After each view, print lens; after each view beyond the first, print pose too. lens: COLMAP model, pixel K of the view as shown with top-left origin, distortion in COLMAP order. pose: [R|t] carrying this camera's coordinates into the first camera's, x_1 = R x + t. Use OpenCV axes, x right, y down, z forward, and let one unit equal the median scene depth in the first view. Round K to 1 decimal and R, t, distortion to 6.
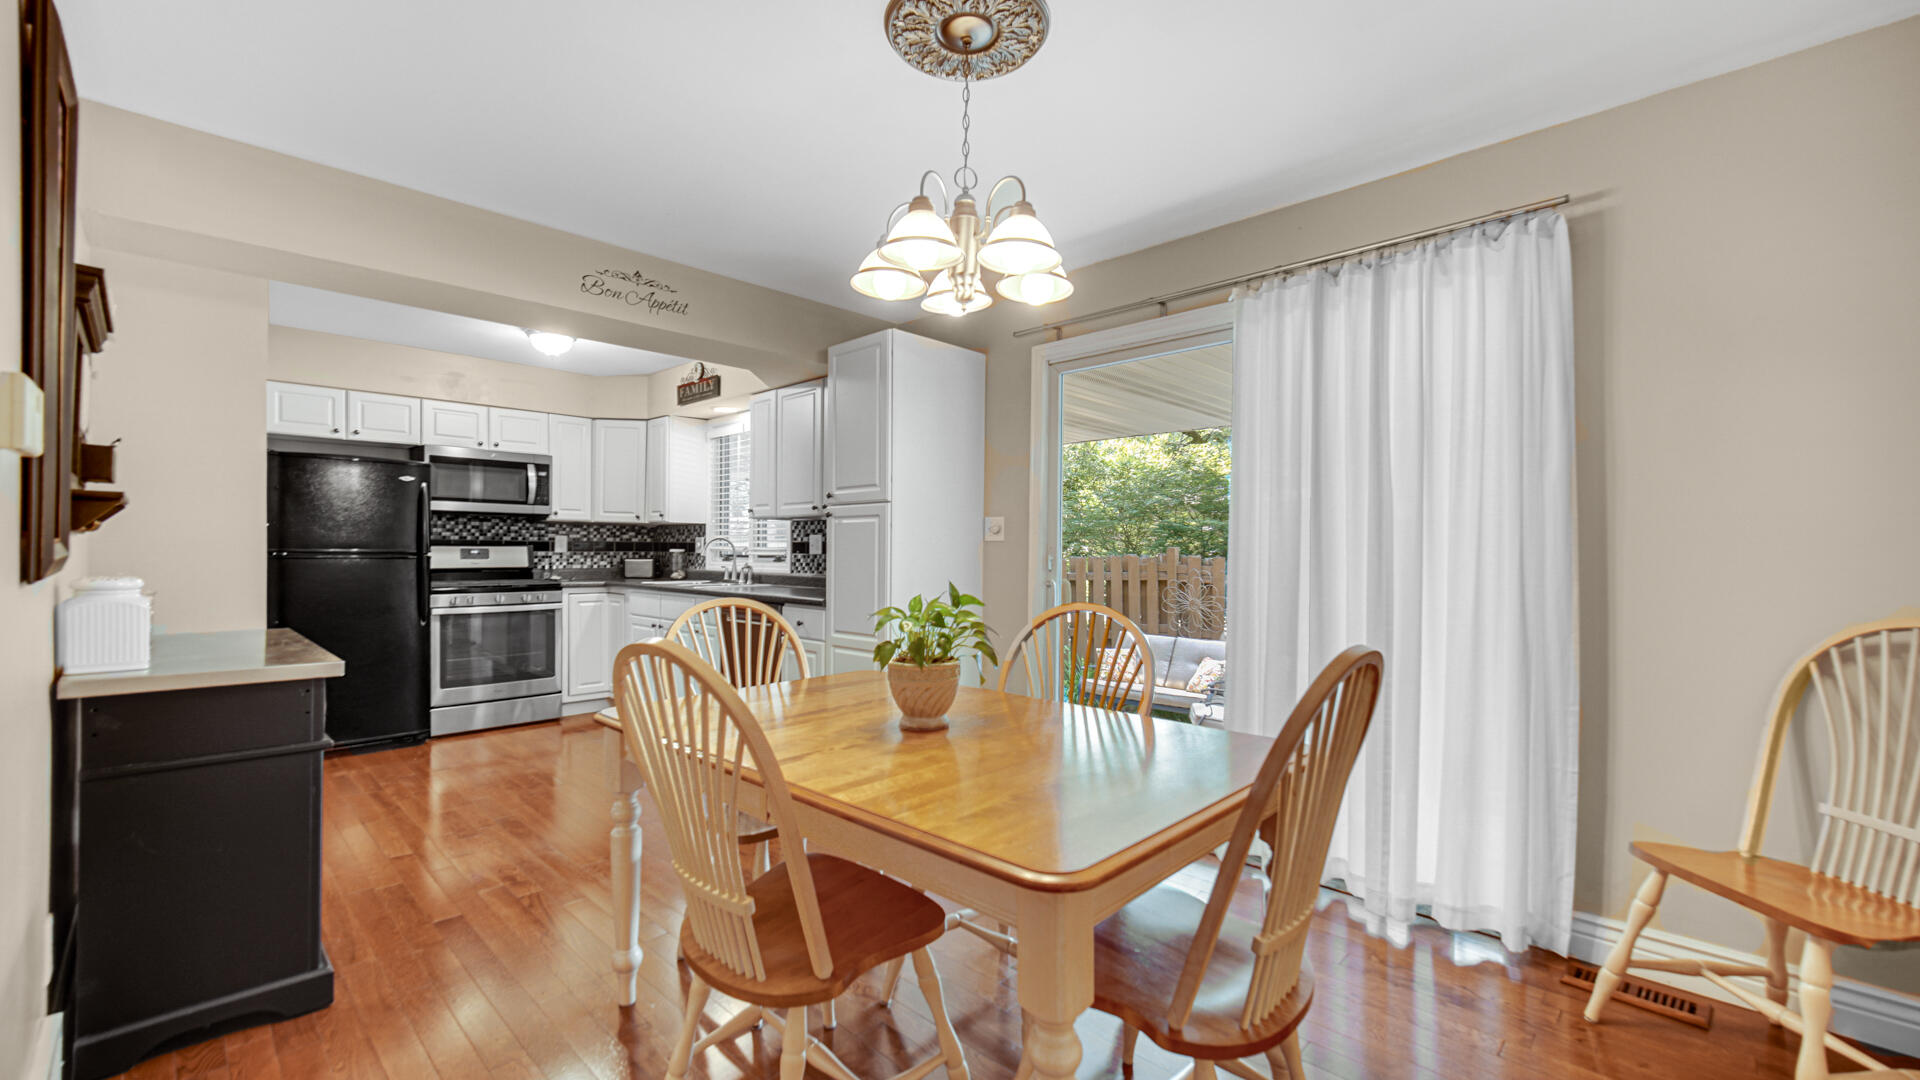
lens RADIAL K [[765.1, 0, 944.7], [0, 765.1, 557.5], [0, 0, 1]] dist [0.005396, -0.001499]
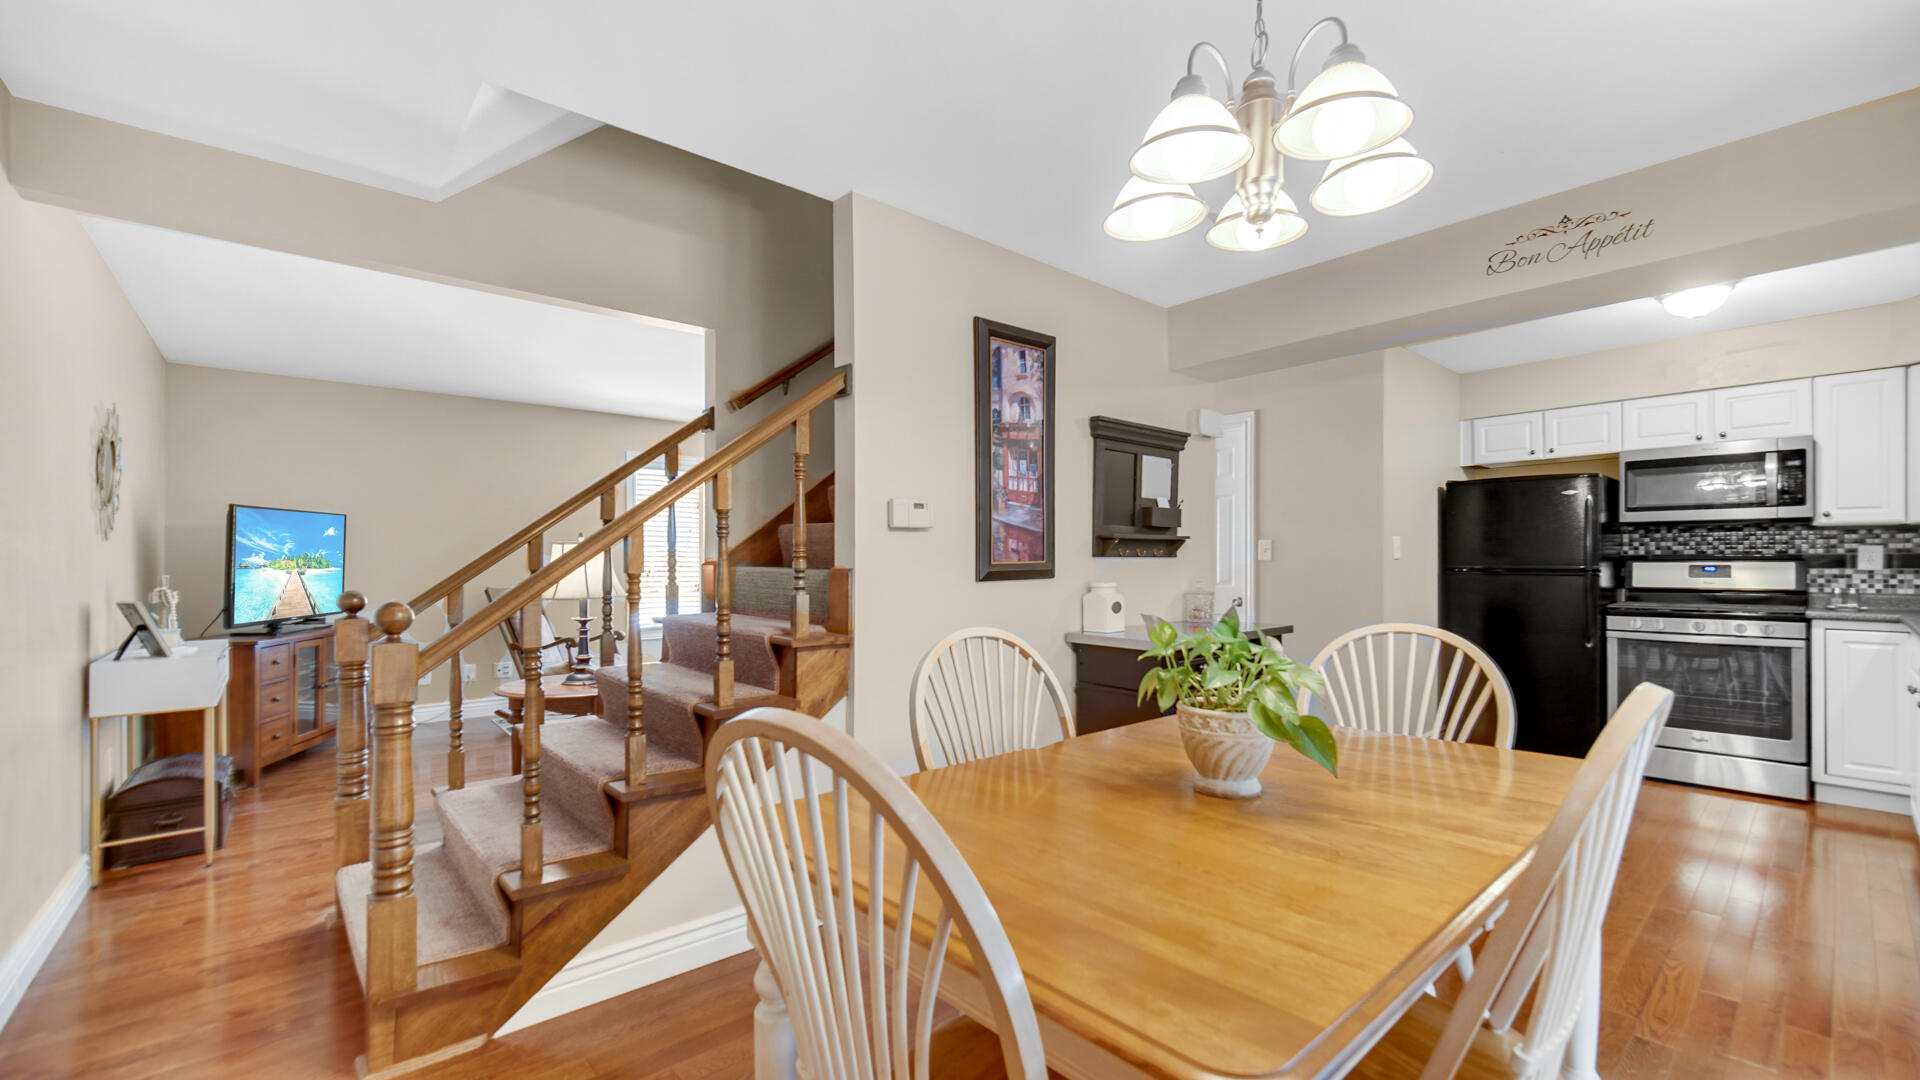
lens RADIAL K [[765.1, 0, 976.1], [0, 765.1, 557.5], [0, 0, 1]] dist [0.005396, -0.001499]
pose [[-0.054233, -0.013500, -0.998437, 0.255279], [-0.012173, 0.999843, -0.012858, 0.000907], [0.998454, 0.011456, -0.054389, 0.257295]]
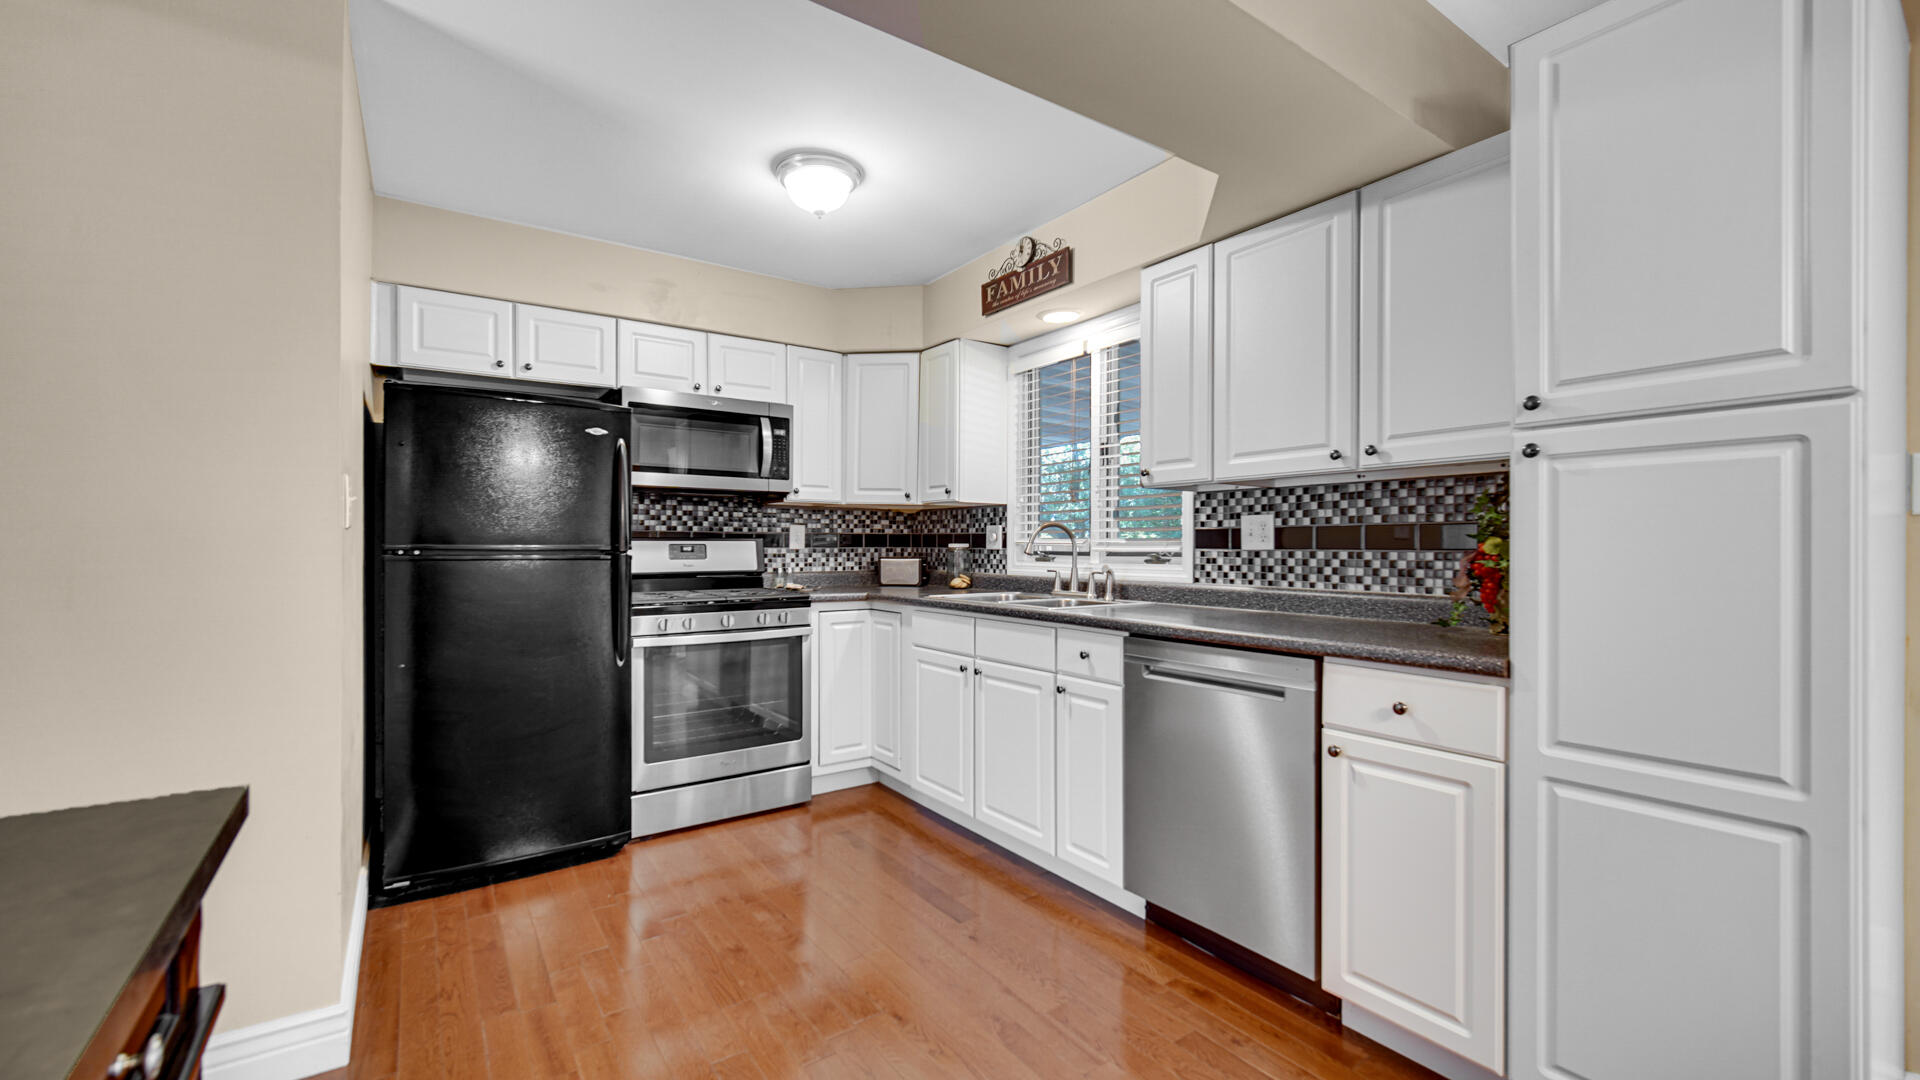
lens RADIAL K [[765.1, 0, 953.7], [0, 765.1, 550.0], [0, 0, 1]] dist [0.005396, -0.001499]
pose [[0.982946, -0.003790, -0.183855, -0.253941], [0.002900, 0.999983, -0.005112, -0.001988], [0.183871, 0.004492, 0.982940, 0.371380]]
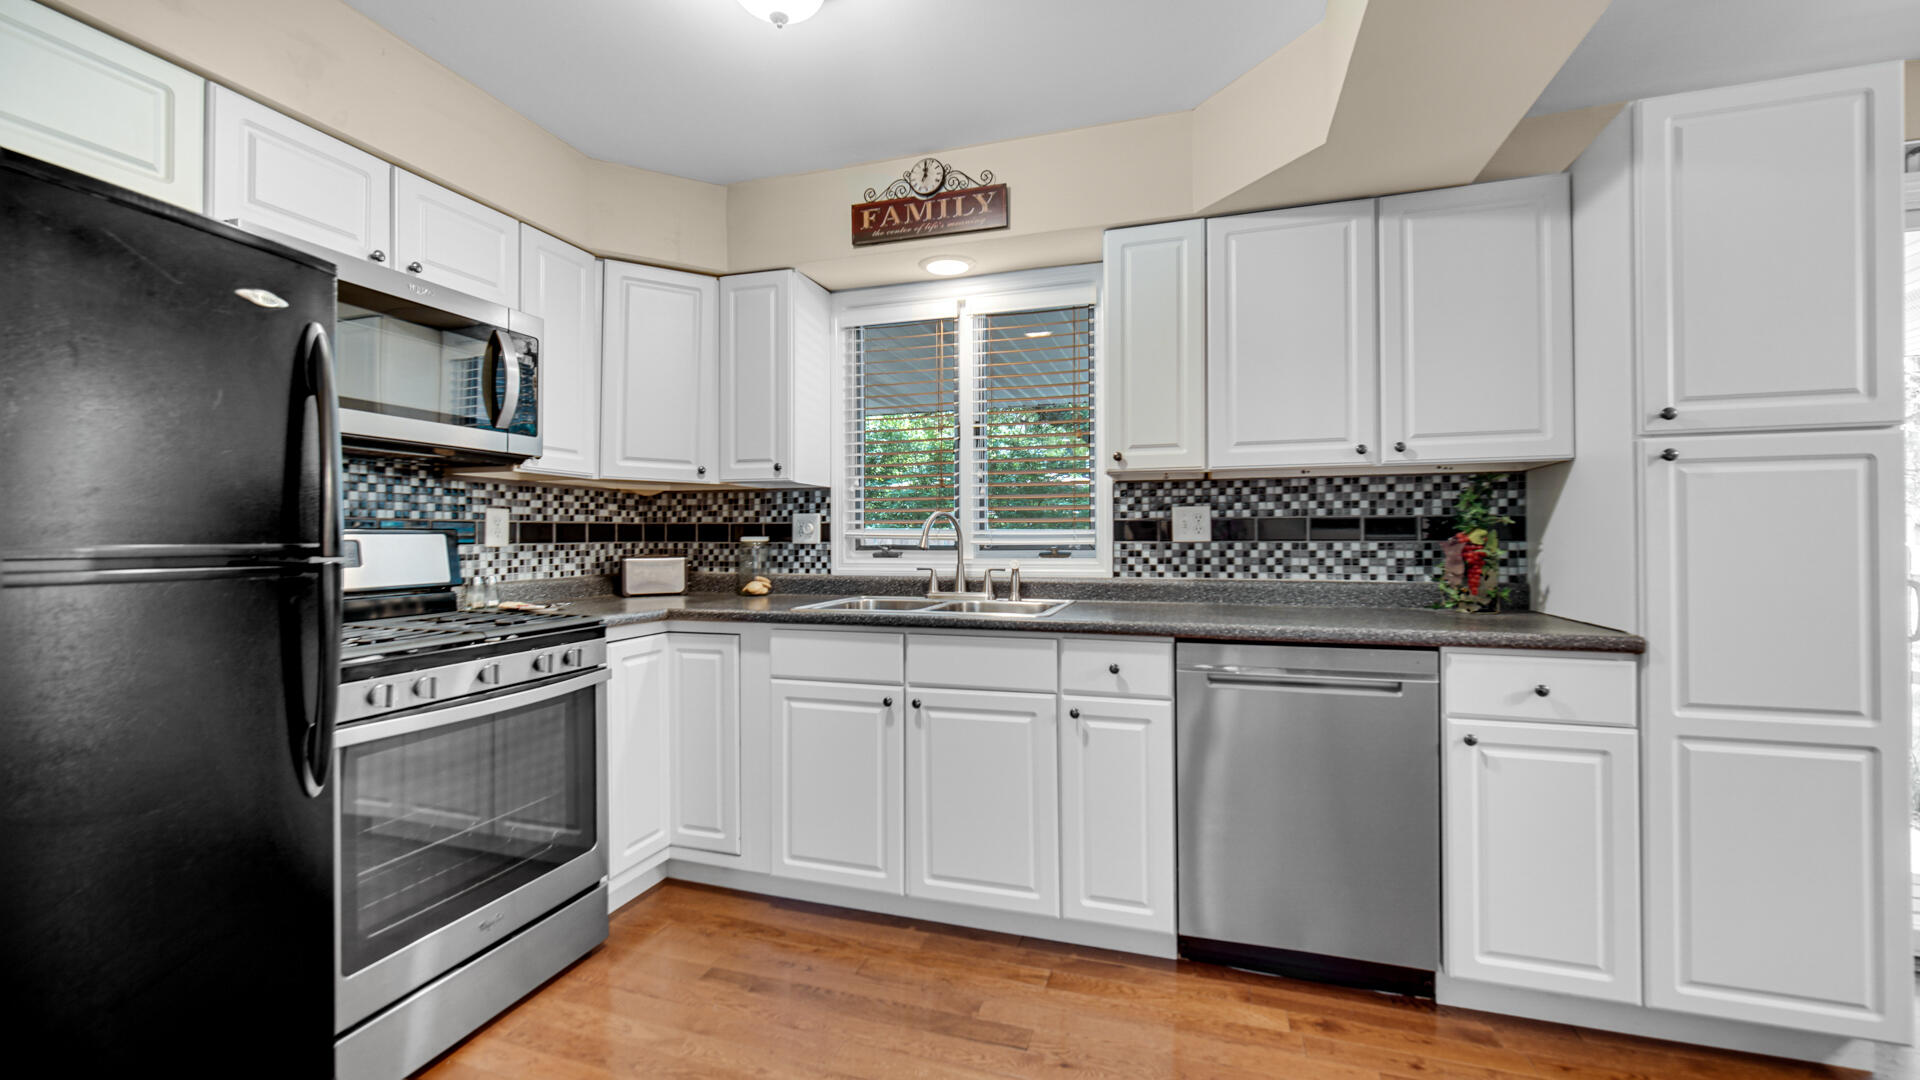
lens RADIAL K [[765.1, 0, 959.0], [0, 765.1, 535.4], [0, 0, 1]] dist [0.005396, -0.001499]
pose [[0.895172, -0.009507, 0.445620, -0.503105], [0.013922, 0.999881, -0.006635, -0.006980], [-0.445504, 0.012144, 0.895197, 0.524368]]
